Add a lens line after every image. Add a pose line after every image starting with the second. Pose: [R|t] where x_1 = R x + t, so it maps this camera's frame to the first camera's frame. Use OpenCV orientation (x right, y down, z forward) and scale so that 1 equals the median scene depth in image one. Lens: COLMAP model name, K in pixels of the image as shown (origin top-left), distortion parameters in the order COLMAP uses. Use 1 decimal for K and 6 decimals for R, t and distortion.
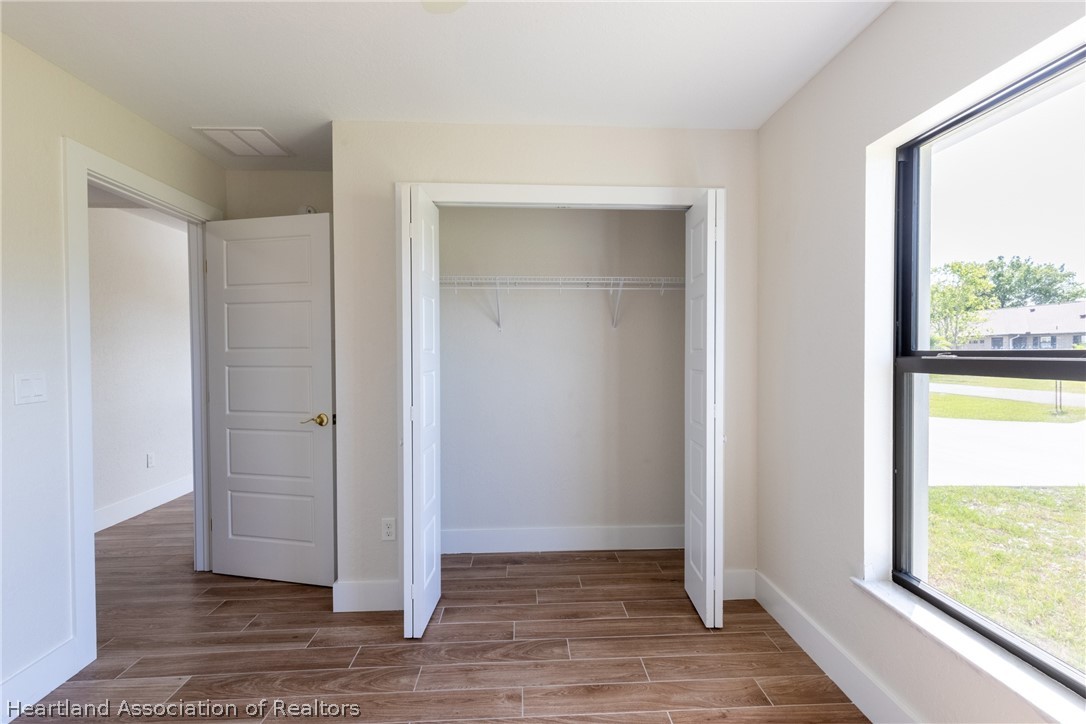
lens RADIAL K [[489.5, 0, 546.7], [0, 489.5, 357.6], [0, 0, 1]] dist [0.007787, -0.004659]
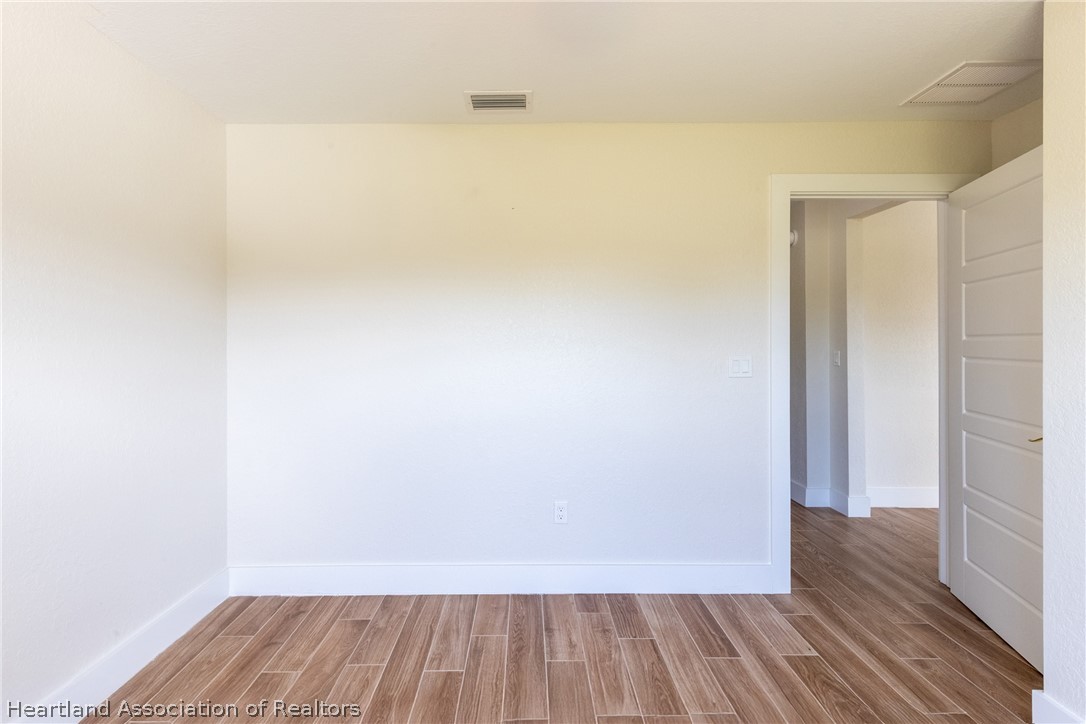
lens RADIAL K [[489.5, 0, 557.6], [0, 489.5, 340.3], [0, 0, 1]] dist [0.007787, -0.004659]
pose [[-0.023529, 0.005257, -0.999709, 0.239918], [-0.015125, 0.999870, 0.005614, -0.006452], [0.999609, 0.015252, -0.023447, 0.356713]]
